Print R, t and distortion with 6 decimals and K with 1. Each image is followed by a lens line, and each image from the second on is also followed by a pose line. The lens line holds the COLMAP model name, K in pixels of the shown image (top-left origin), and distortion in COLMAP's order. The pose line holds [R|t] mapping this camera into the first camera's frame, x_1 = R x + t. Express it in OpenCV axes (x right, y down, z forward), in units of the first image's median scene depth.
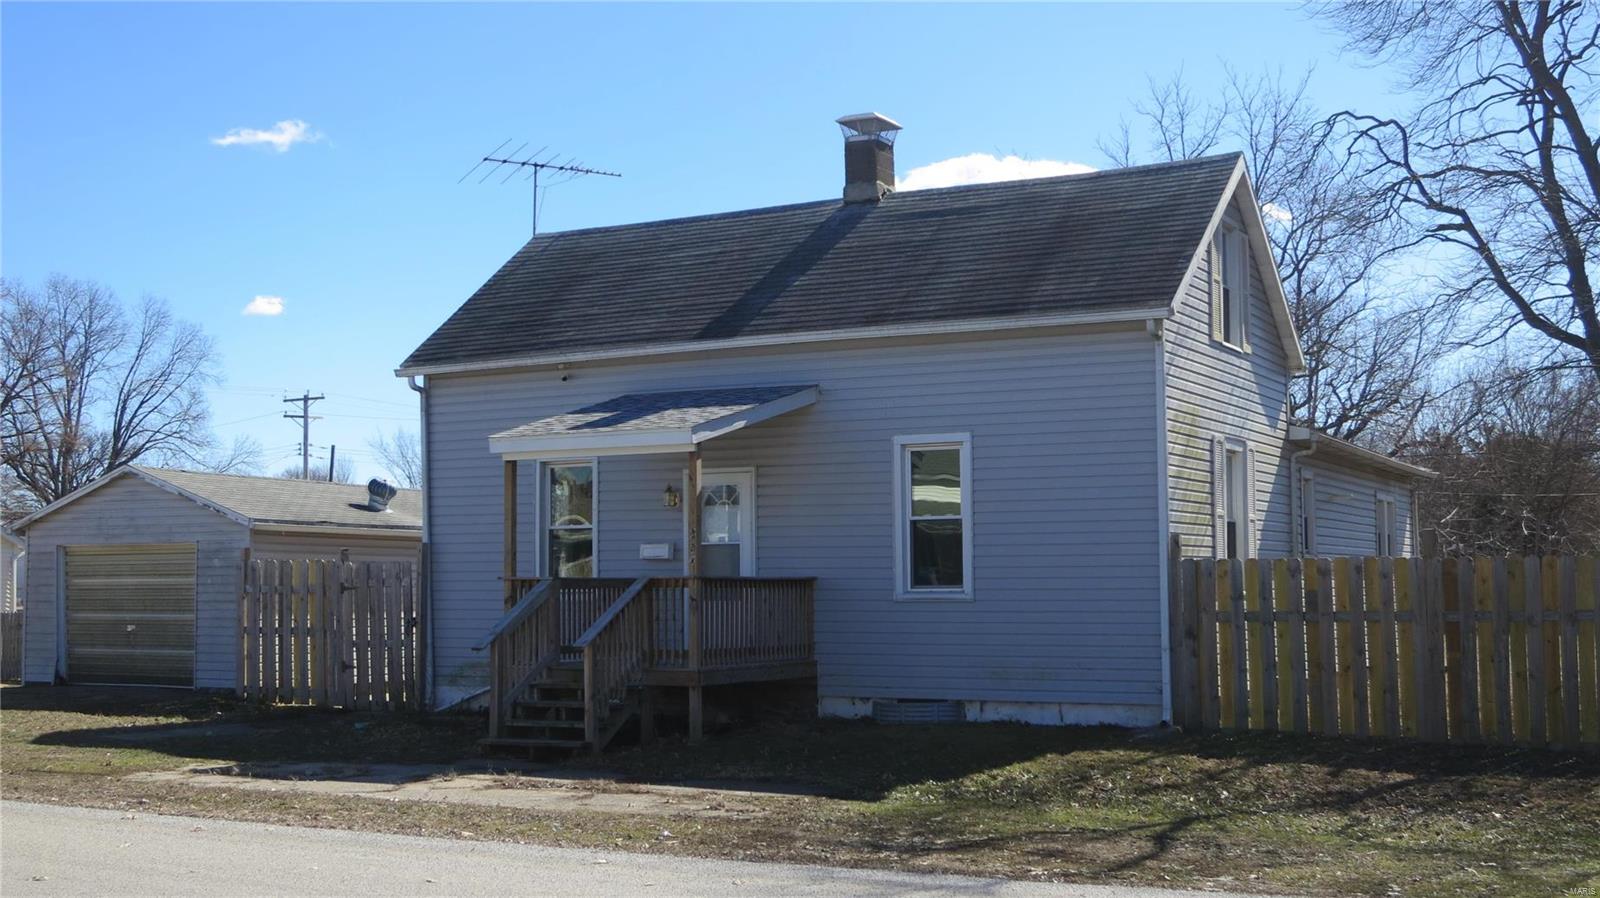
lens RADIAL K [[1826.7, 0, 800.0], [0, 1826.7, 449.0], [0, 0, 1]] dist [-0.103255, -0.028219]
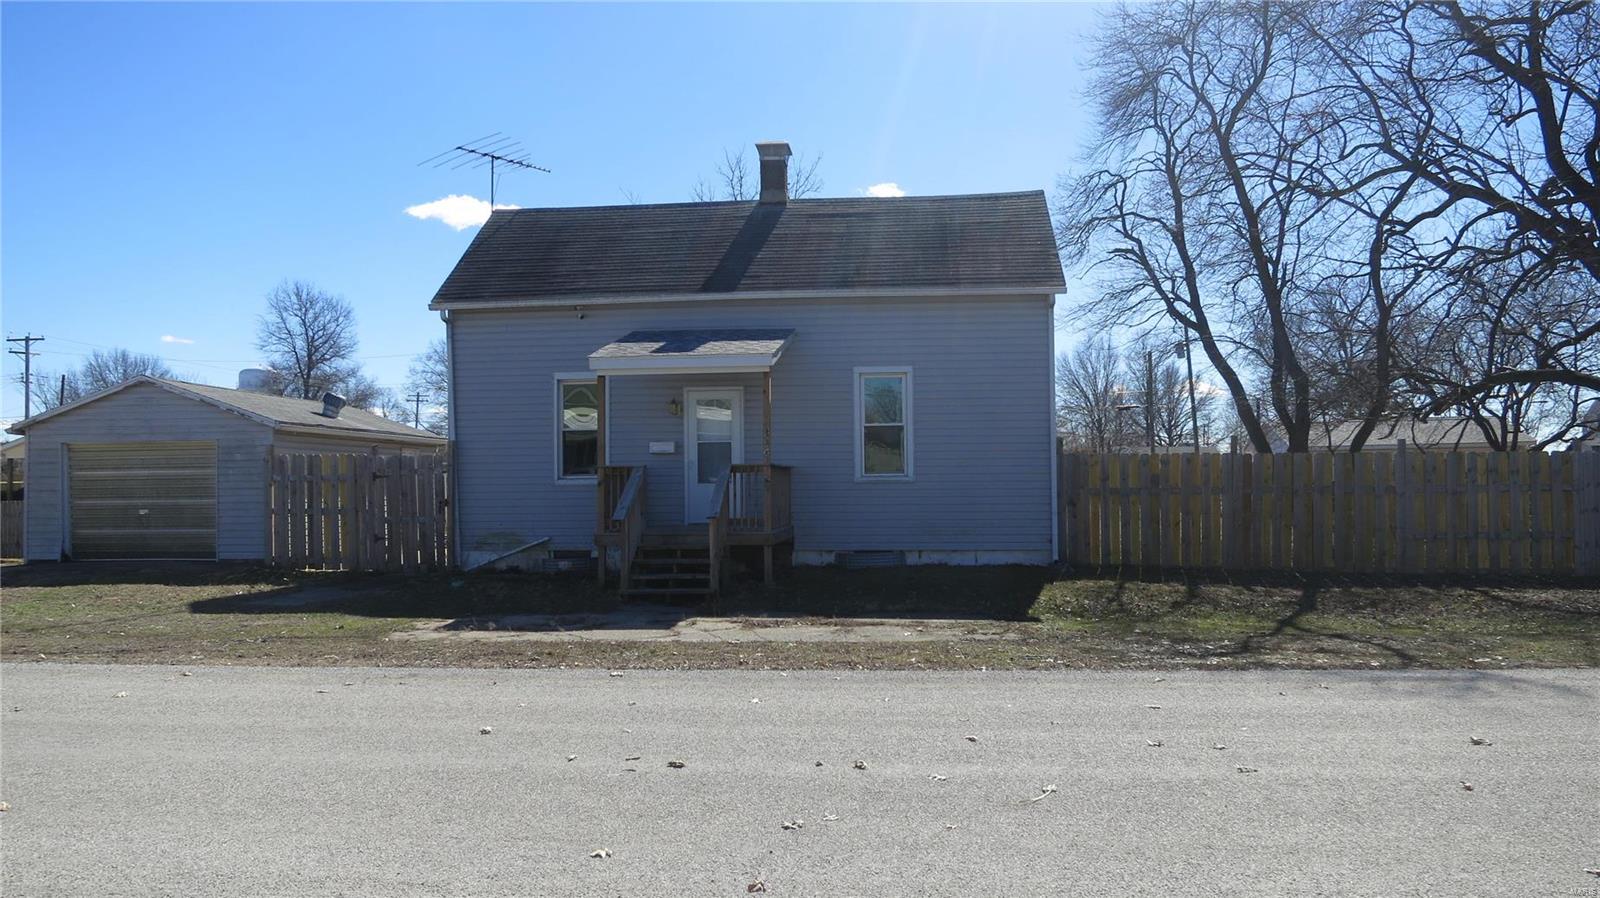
lens RADIAL K [[1144.5, 0, 800.0], [0, 1144.5, 449.0], [0, 0, 1]] dist [-0.051255, 0.011064]
pose [[0.926377, 0.006256, 0.376546, -0.276807], [-0.024105, 0.998797, 0.042709, 0.016849], [-0.375826, -0.048641, 0.925413, 0.159171]]
